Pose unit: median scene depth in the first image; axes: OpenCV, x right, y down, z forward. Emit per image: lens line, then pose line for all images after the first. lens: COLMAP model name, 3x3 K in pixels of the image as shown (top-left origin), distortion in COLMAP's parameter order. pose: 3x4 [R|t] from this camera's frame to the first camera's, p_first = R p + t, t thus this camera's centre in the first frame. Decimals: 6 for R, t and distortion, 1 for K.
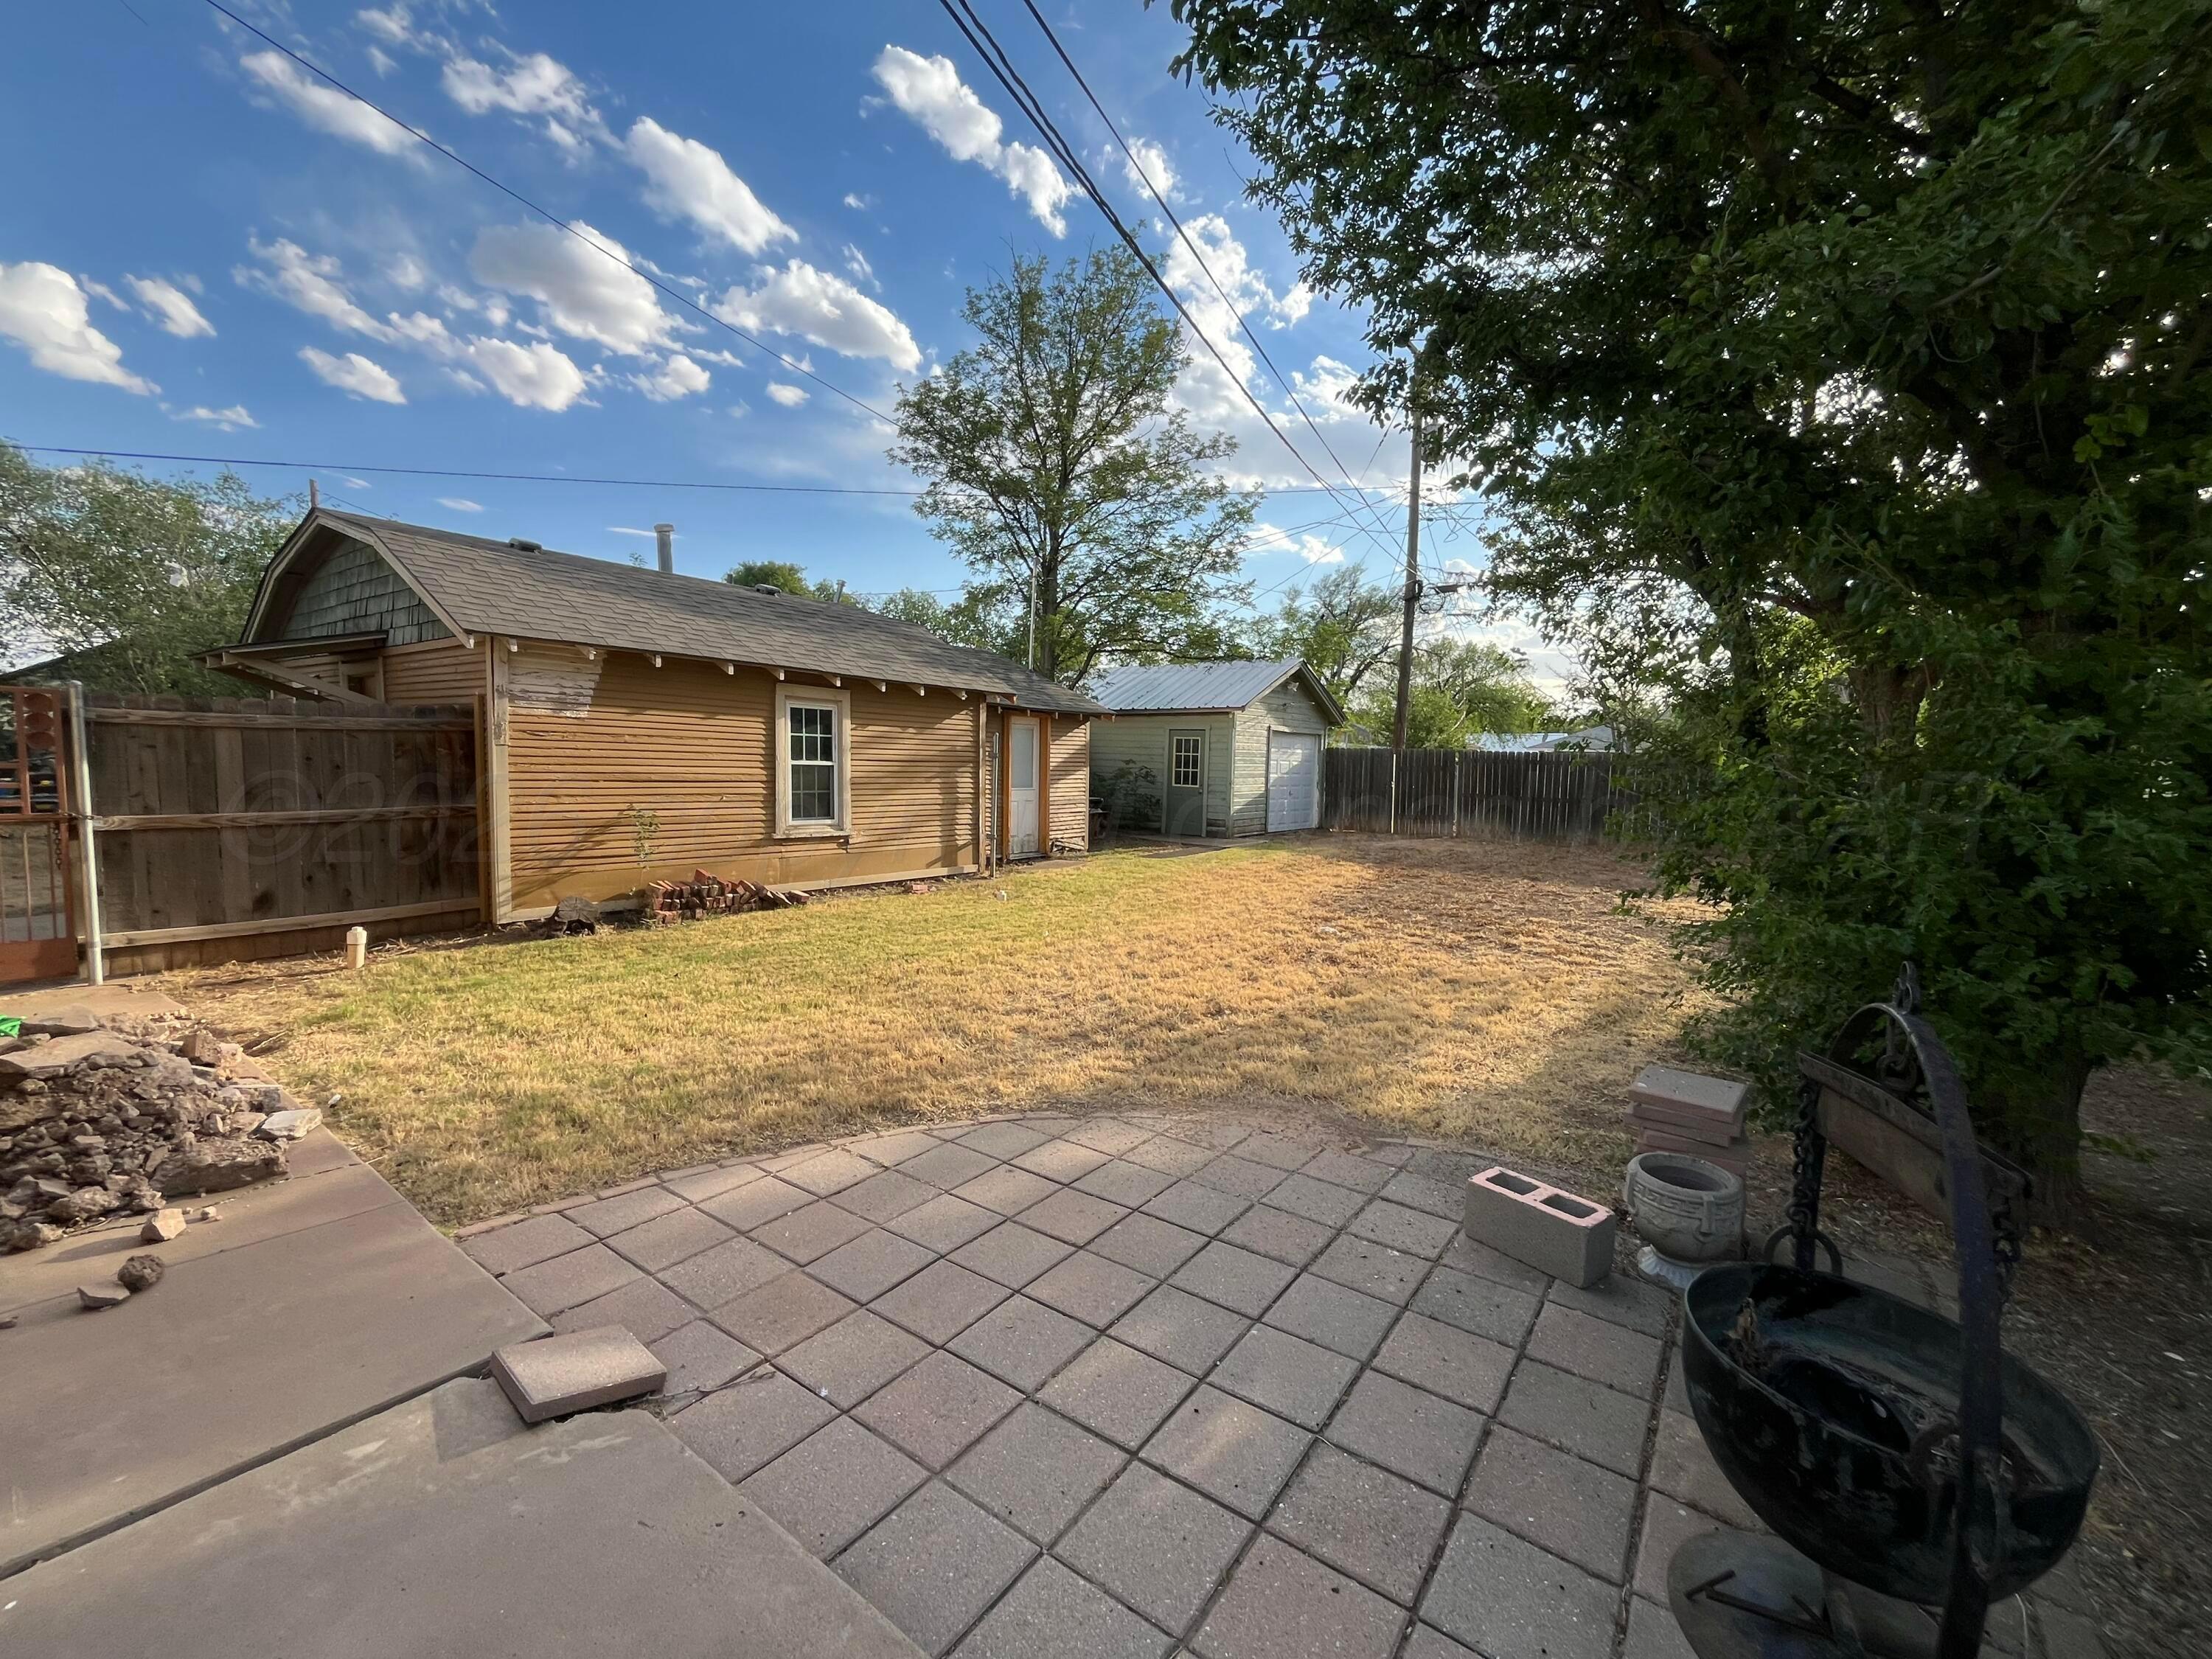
lens RADIAL K [[902.6, 0, 1105.0], [0, 902.6, 833.0], [0, 0, 1]] dist [0.000194, 0.000018]
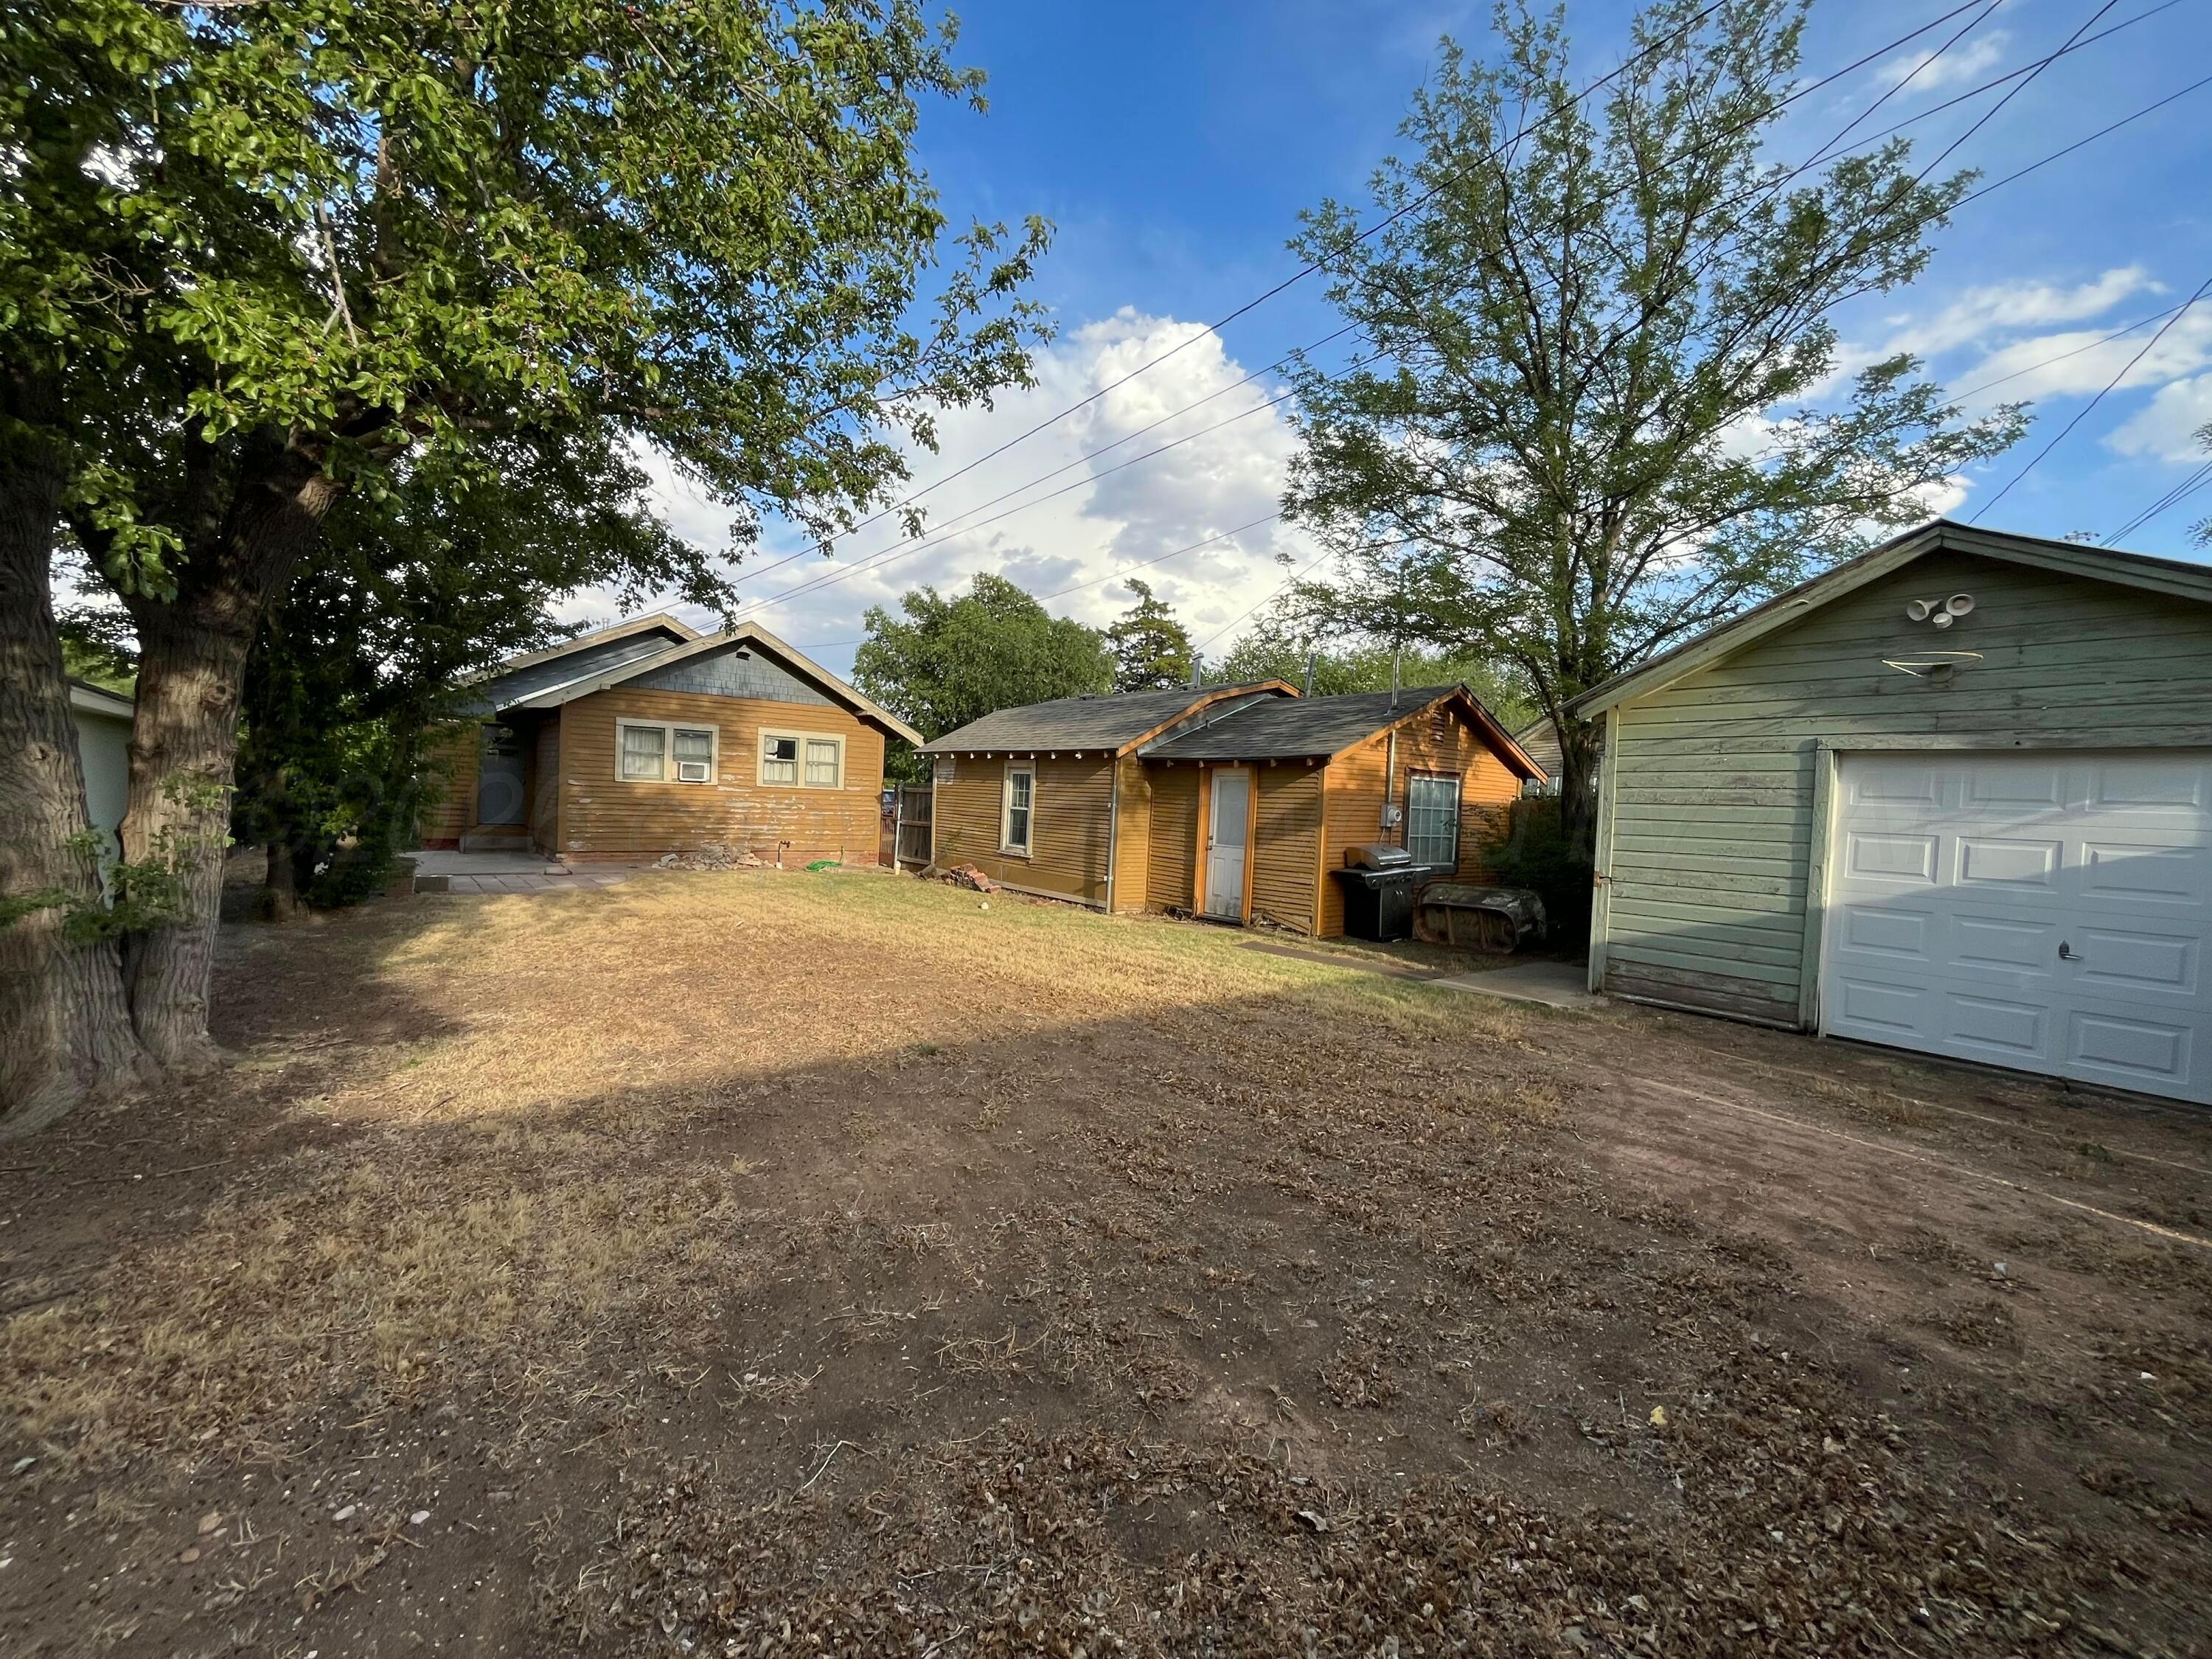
lens RADIAL K [[902.6, 0, 1104.0], [0, 902.6, 827.1], [0, 0, 1]] dist [0.000194, 0.000018]
pose [[-0.288145, 0.020403, -0.957370, 1.116735], [-0.099158, 0.993763, 0.051023, -0.136041], [0.952439, 0.109633, -0.284324, 1.544658]]
